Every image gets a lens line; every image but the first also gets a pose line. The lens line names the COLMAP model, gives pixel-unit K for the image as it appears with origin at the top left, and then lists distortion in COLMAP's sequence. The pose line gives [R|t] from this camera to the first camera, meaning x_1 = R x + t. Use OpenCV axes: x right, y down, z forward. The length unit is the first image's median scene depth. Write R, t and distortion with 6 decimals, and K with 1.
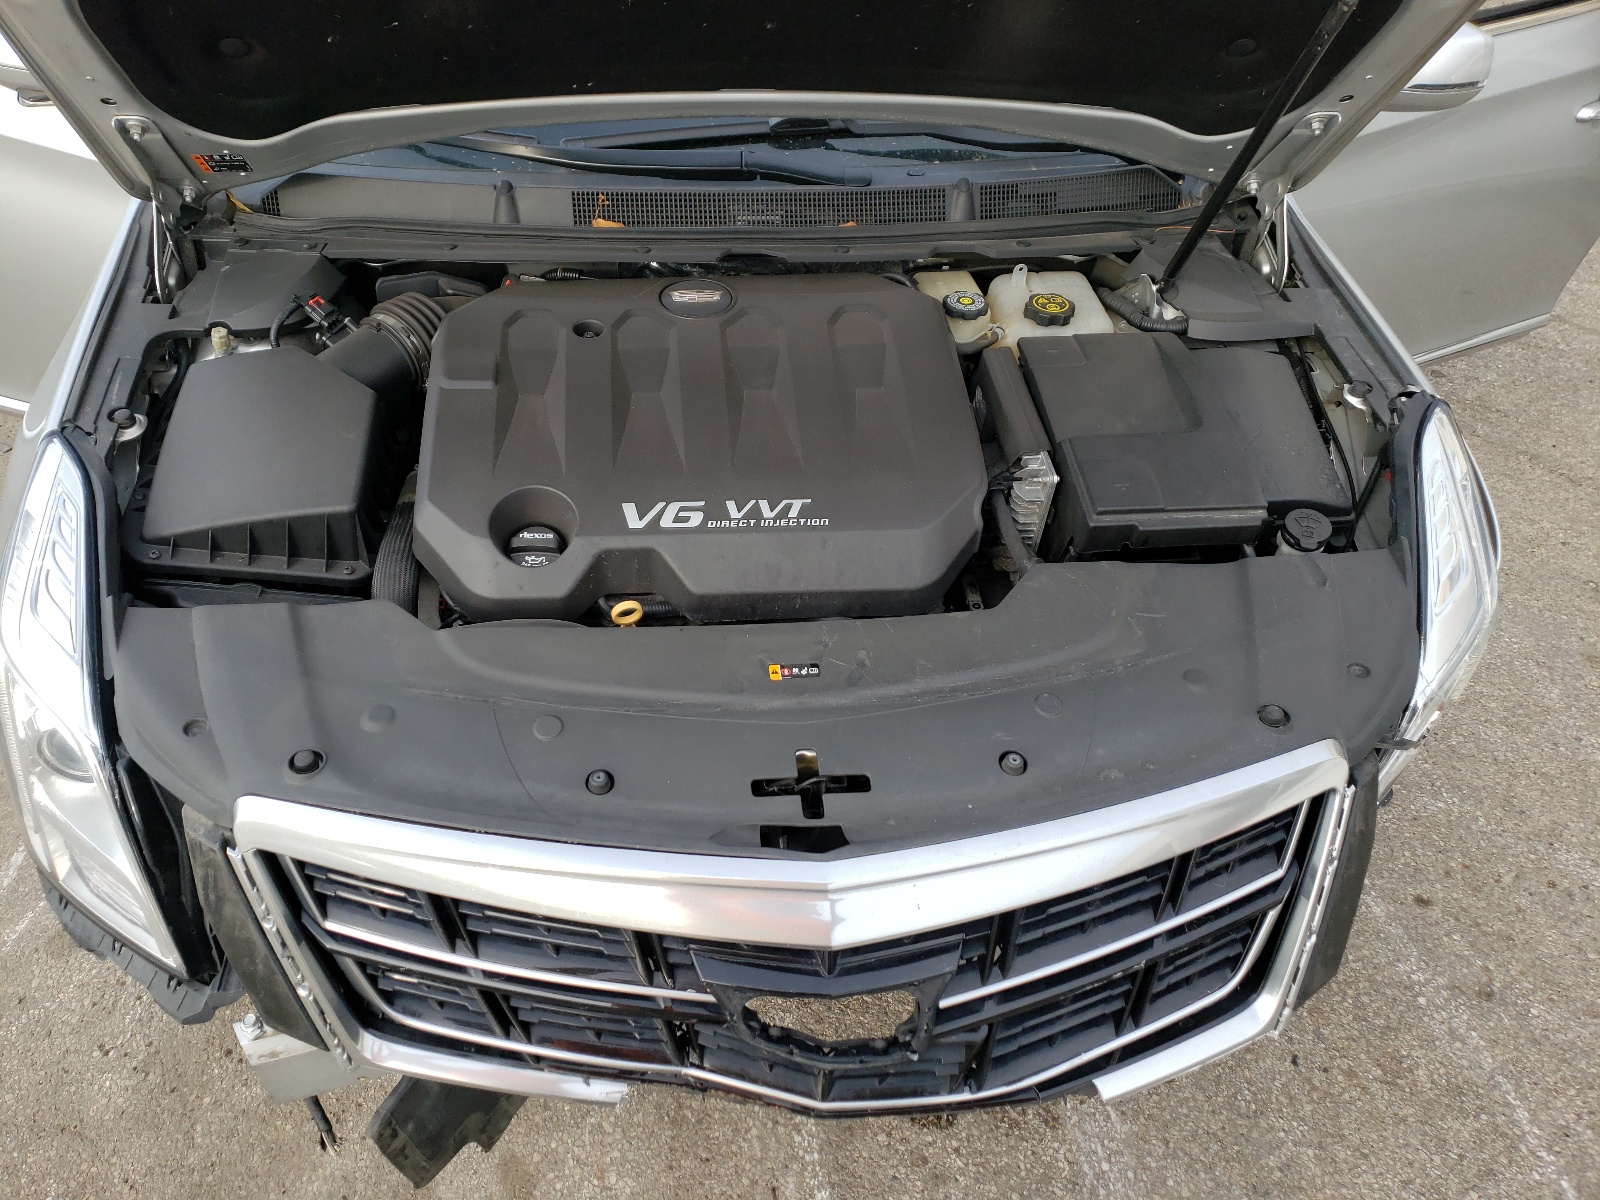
lens RADIAL K [[1204.5, 0, 787.5], [0, 1204.5, 600.5], [0, 0, 1]] dist [0.022468, -0.008275]
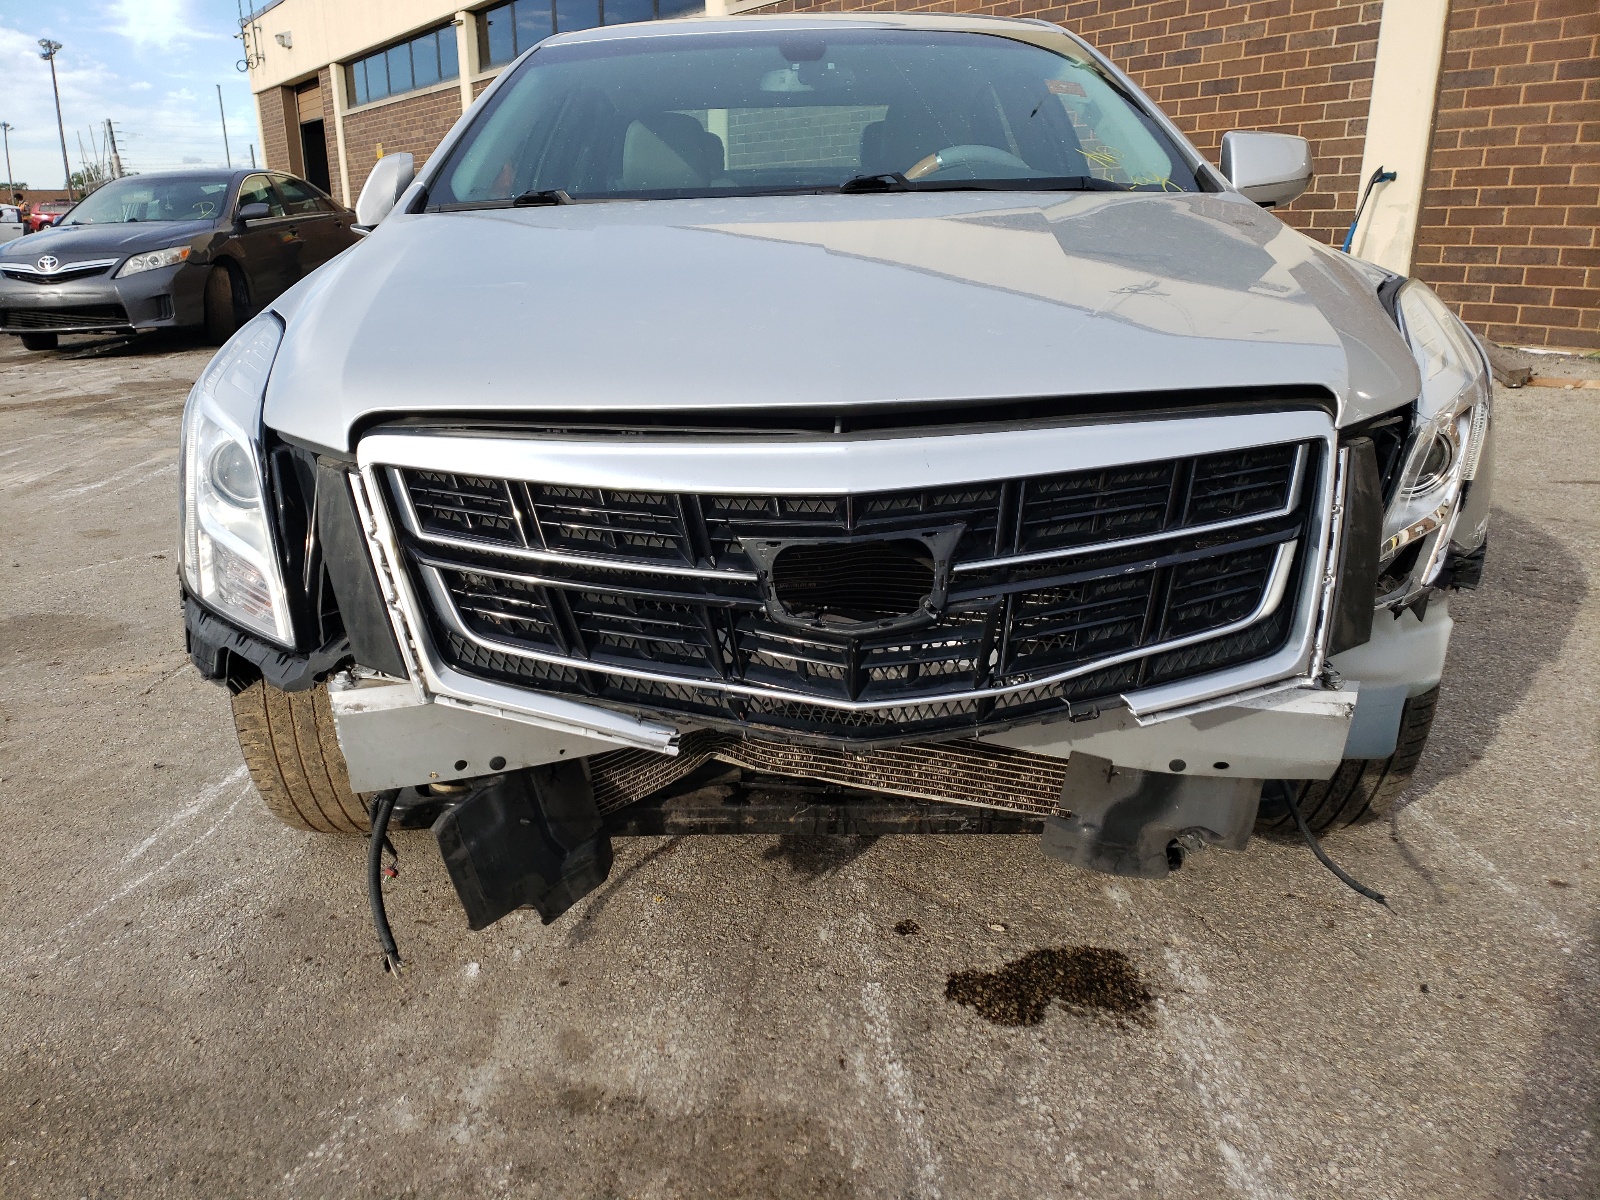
lens RADIAL K [[1204.5, 0, 805.1], [0, 1204.5, 596.8], [0, 0, 1]] dist [0.022468, -0.008275]
pose [[0.994052, -0.031291, -0.104314, 0.067495], [-0.011661, 0.921744, -0.387624, 0.505830], [0.108280, 0.386535, 0.915897, 0.004776]]
